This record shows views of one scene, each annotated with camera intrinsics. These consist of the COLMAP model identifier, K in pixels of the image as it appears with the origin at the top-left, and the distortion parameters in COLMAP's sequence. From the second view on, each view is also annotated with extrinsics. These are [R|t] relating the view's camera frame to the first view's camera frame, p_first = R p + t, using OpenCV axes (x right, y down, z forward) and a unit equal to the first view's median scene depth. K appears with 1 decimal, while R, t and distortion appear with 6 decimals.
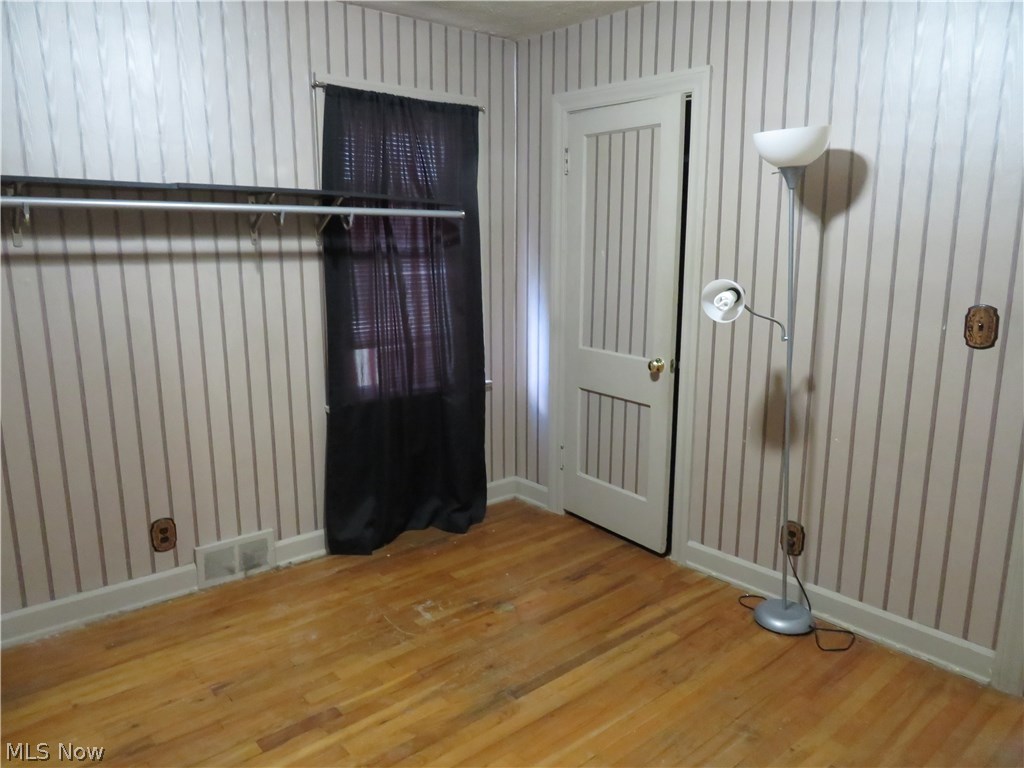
lens RADIAL K [[728.8, 0, 512.0], [0, 728.8, 384.0], [0, 0, 1]] dist [-0.011886, 0.003801]
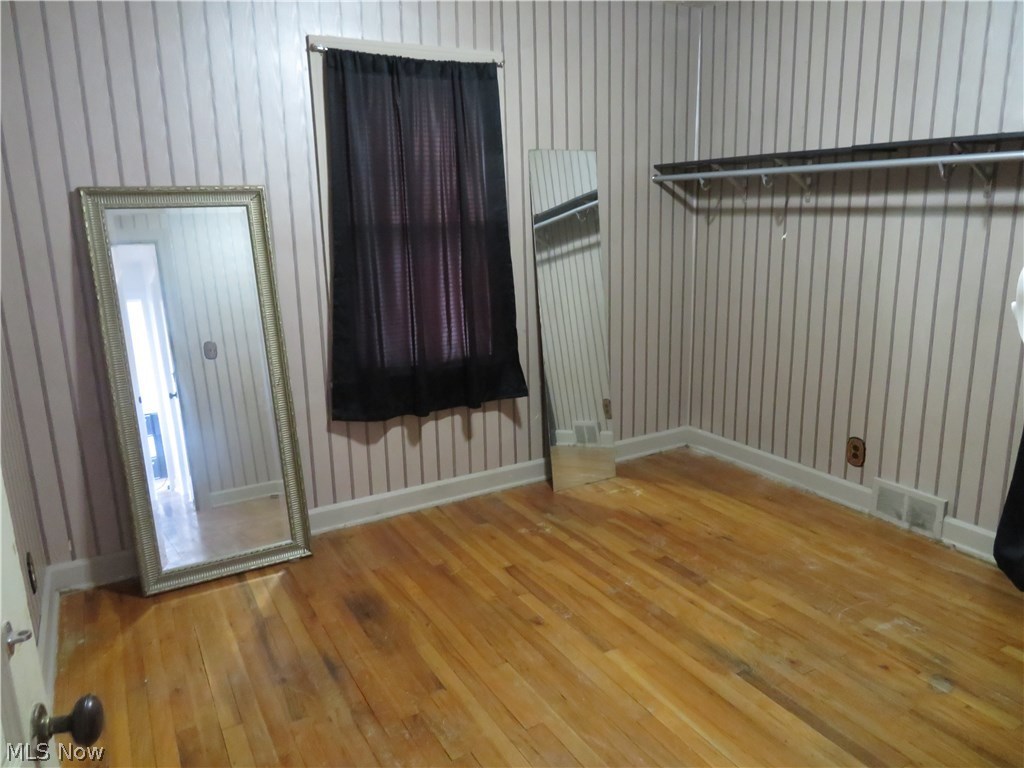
lens RADIAL K [[728.8, 0, 512.0], [0, 728.8, 384.0], [0, 0, 1]] dist [-0.011886, 0.003801]
pose [[-0.189142, 0.230871, -0.954423, 0.718791], [-0.170703, 0.949438, 0.263494, -0.109608], [0.966998, 0.212761, -0.140169, 0.612931]]
